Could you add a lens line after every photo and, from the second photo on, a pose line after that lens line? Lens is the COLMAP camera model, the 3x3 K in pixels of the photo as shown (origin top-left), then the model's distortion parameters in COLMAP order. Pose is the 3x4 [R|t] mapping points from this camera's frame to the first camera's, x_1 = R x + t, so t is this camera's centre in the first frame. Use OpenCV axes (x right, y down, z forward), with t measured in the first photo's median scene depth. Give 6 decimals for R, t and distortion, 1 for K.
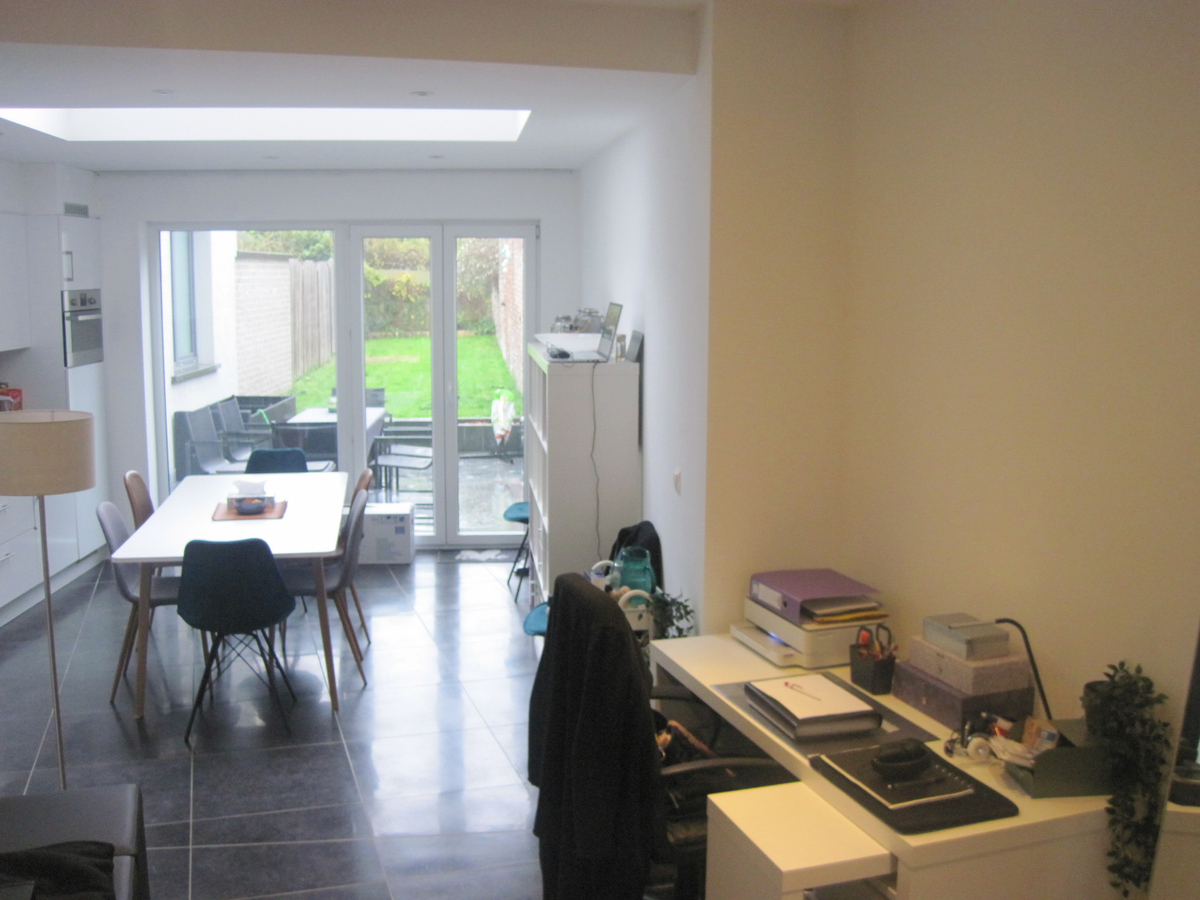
lens RADIAL K [[1215.5, 0, 606.8], [0, 1215.5, 431.4], [0, 0, 1]] dist [-0.182238, 0.154723]
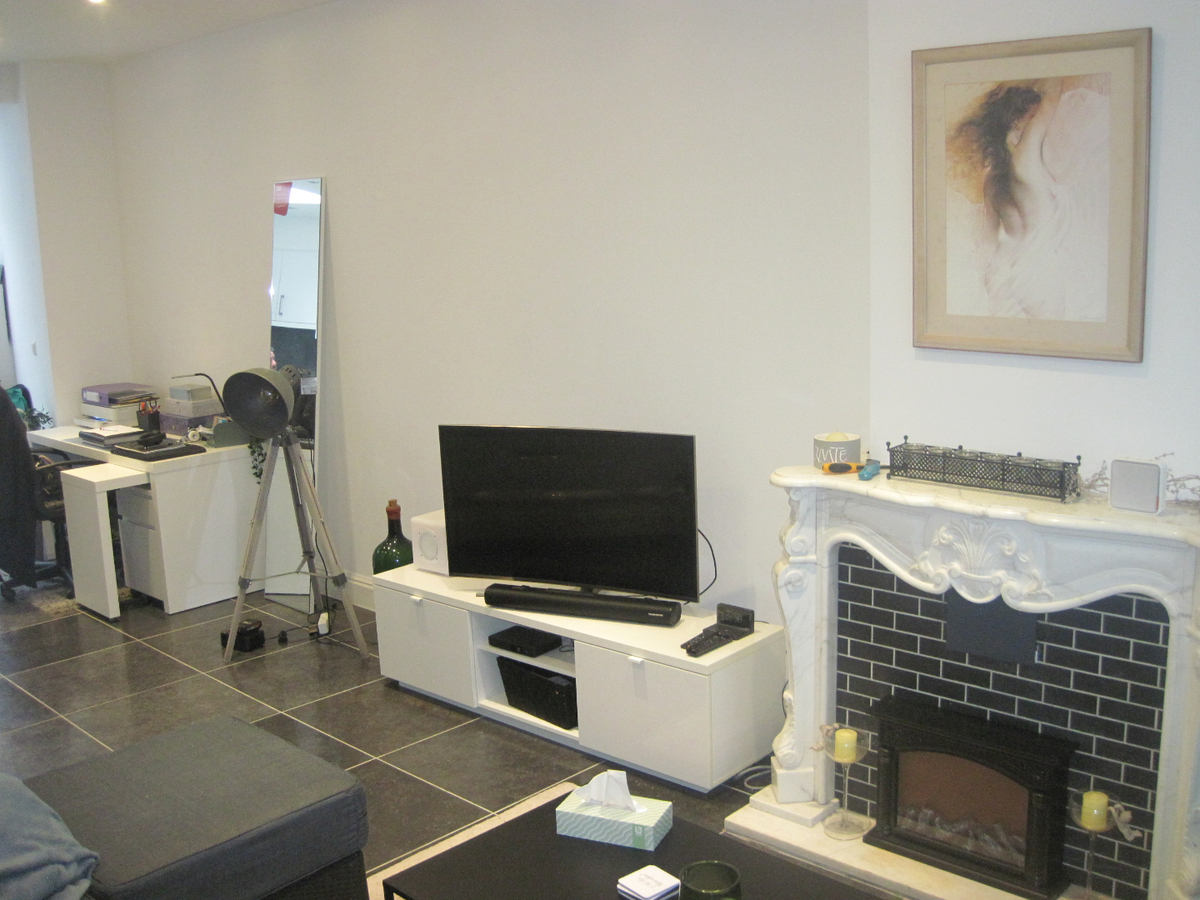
lens RADIAL K [[1215.2, 0, 597.7], [0, 1215.2, 444.0], [0, 0, 1]] dist [-0.187970, 0.177995]
pose [[0.879549, -0.120324, 0.460342, -0.005775], [0.097642, 0.992550, 0.072874, 0.041257], [-0.465681, -0.019147, 0.884745, -0.246202]]
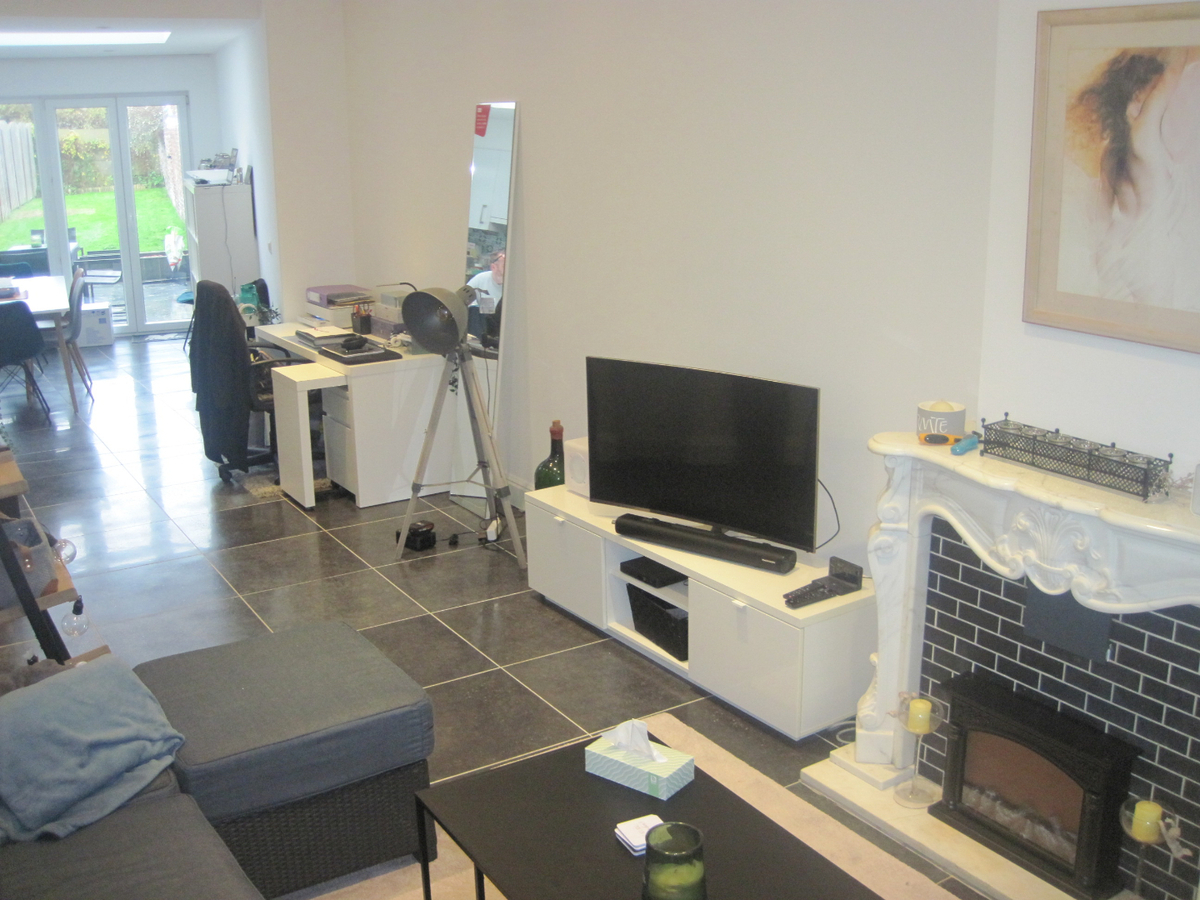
lens RADIAL K [[1215.5, 0, 606.8], [0, 1215.5, 431.4], [0, 0, 1]] dist [-0.182238, 0.154723]
pose [[0.966363, -0.080524, 0.244249, 0.027281], [0.049111, 0.990021, 0.132083, 0.032289], [-0.252448, -0.115645, 0.960675, -0.266105]]
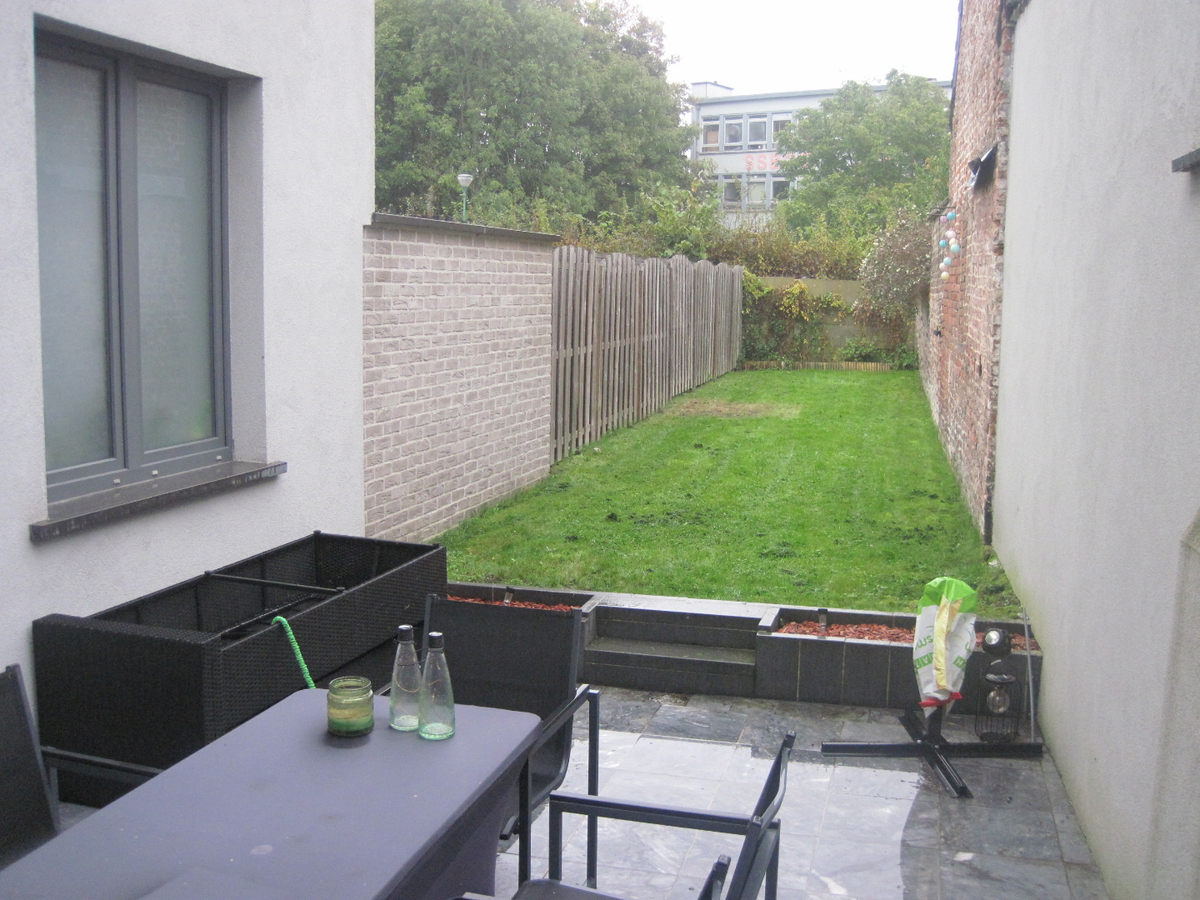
lens RADIAL K [[1215.5, 0, 606.8], [0, 1215.5, 431.4], [0, 0, 1]] dist [-0.182238, 0.154723]
pose [[0.942195, 0.050947, -0.331169, -0.060415], [-0.054985, 0.998483, -0.002827, -0.067463], [0.330523, 0.020873, 0.943567, 0.571229]]
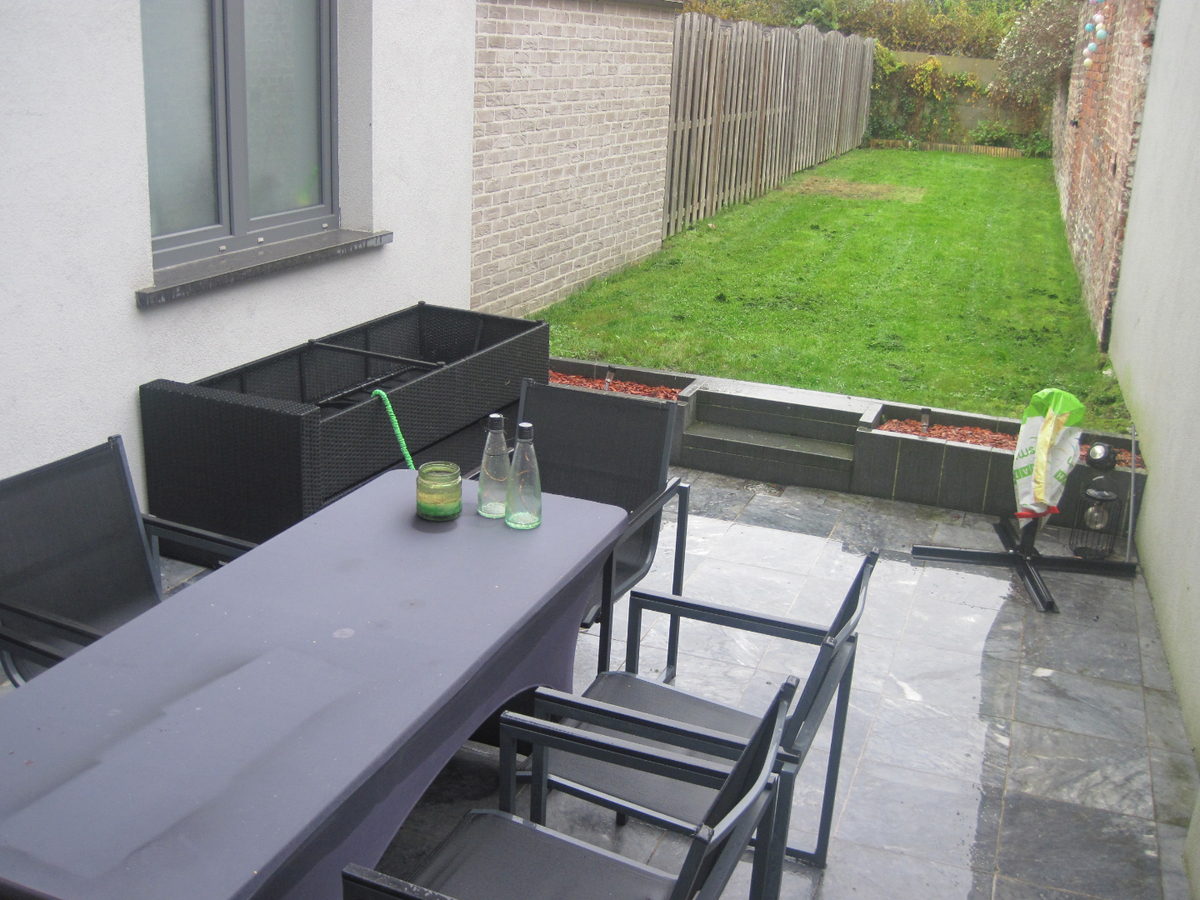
lens RADIAL K [[1215.5, 0, 606.8], [0, 1215.5, 431.4], [0, 0, 1]] dist [-0.182238, 0.154723]
pose [[0.902482, 0.168883, -0.396239, -0.059773], [-0.097475, 0.976140, 0.194035, -0.072454], [0.419554, -0.136489, 0.897410, 0.577018]]
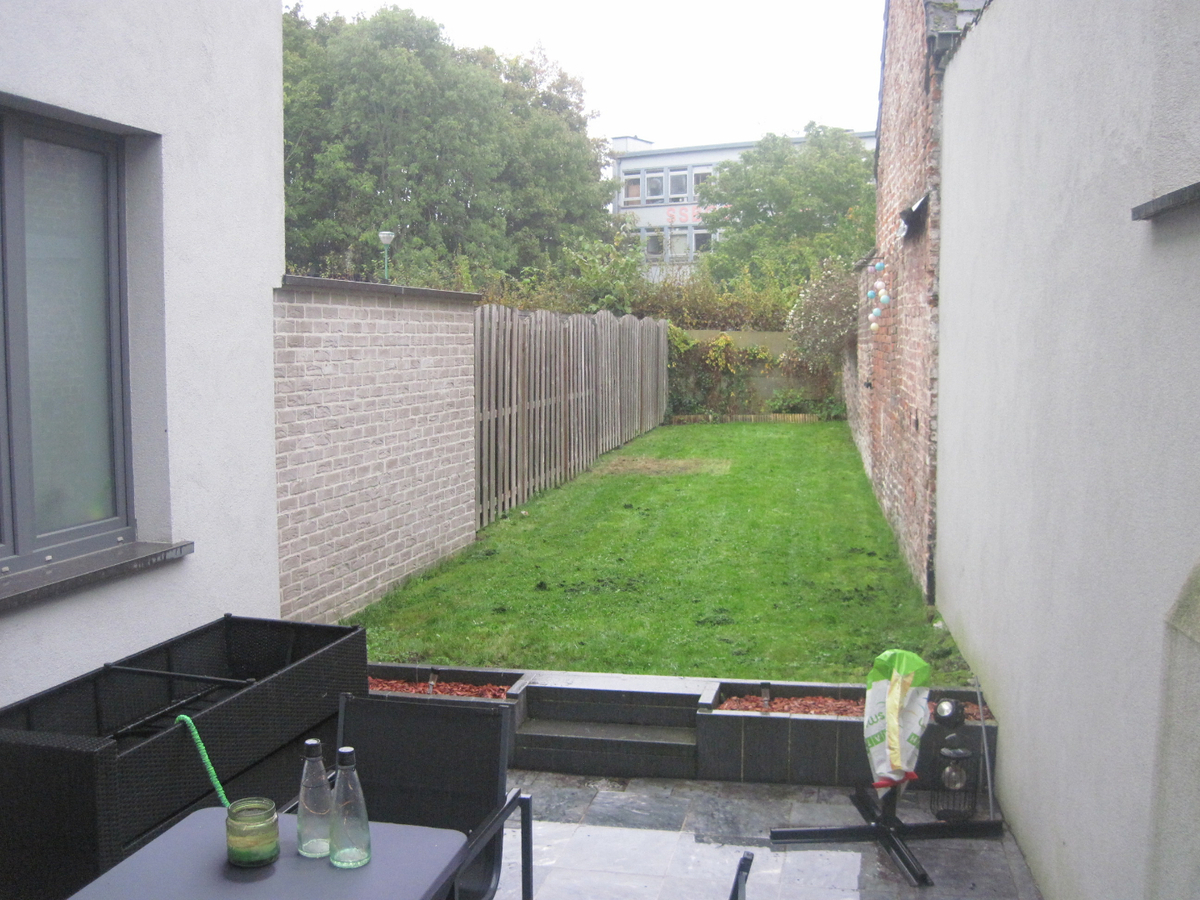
lens RADIAL K [[1215.5, 0, 606.8], [0, 1215.5, 431.4], [0, 0, 1]] dist [-0.182238, 0.154723]
pose [[0.961139, 0.015356, -0.275638, -0.067087], [-0.030097, 0.998329, -0.049330, -0.072739], [0.274420, 0.055708, 0.959995, 0.591178]]
